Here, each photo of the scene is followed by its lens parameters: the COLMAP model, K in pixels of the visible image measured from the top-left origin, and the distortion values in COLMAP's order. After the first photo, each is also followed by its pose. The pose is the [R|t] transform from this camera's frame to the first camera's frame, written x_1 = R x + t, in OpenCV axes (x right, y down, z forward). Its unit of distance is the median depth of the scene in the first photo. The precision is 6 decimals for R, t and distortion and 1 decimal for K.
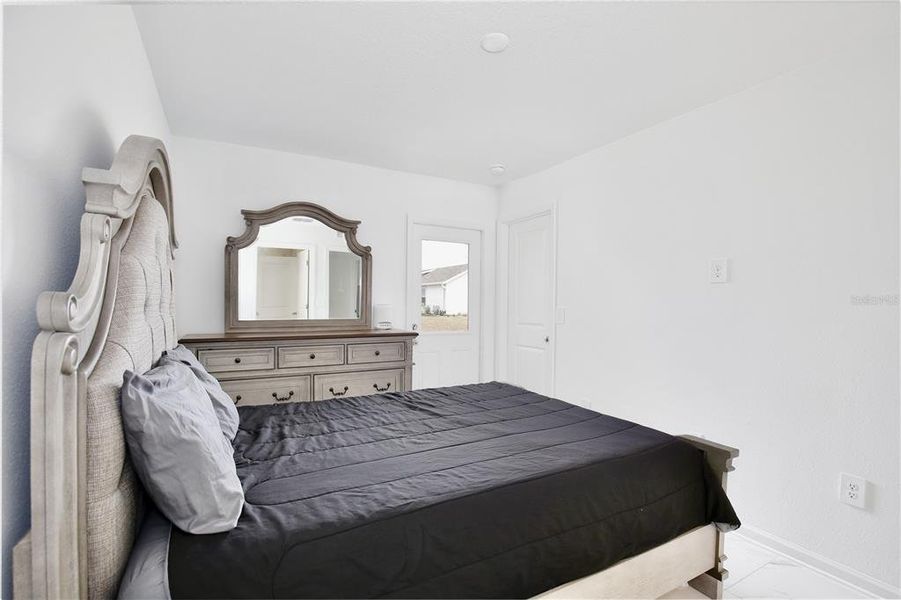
lens RADIAL K [[419.6, 0, 448.8], [0, 419.6, 306.3], [0, 0, 1]] dist [0.003007, 0.000285]
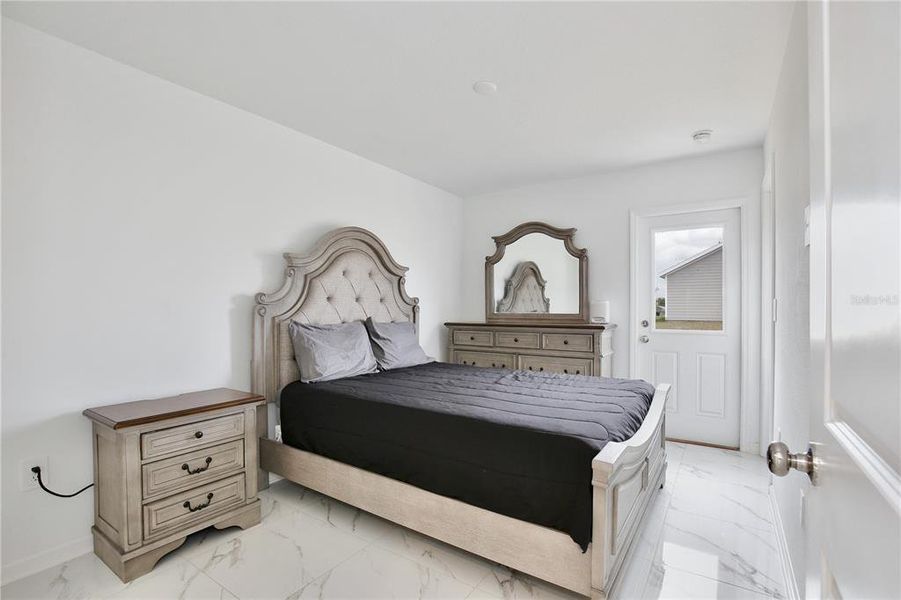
lens RADIAL K [[419.6, 0, 448.4], [0, 419.6, 302.4], [0, 0, 1]] dist [0.003007, 0.000285]
pose [[0.456503, -0.019872, -0.889500, 0.701959], [-0.004522, 0.999686, -0.024654, 0.032461], [0.889710, 0.015277, 0.456270, 0.194706]]
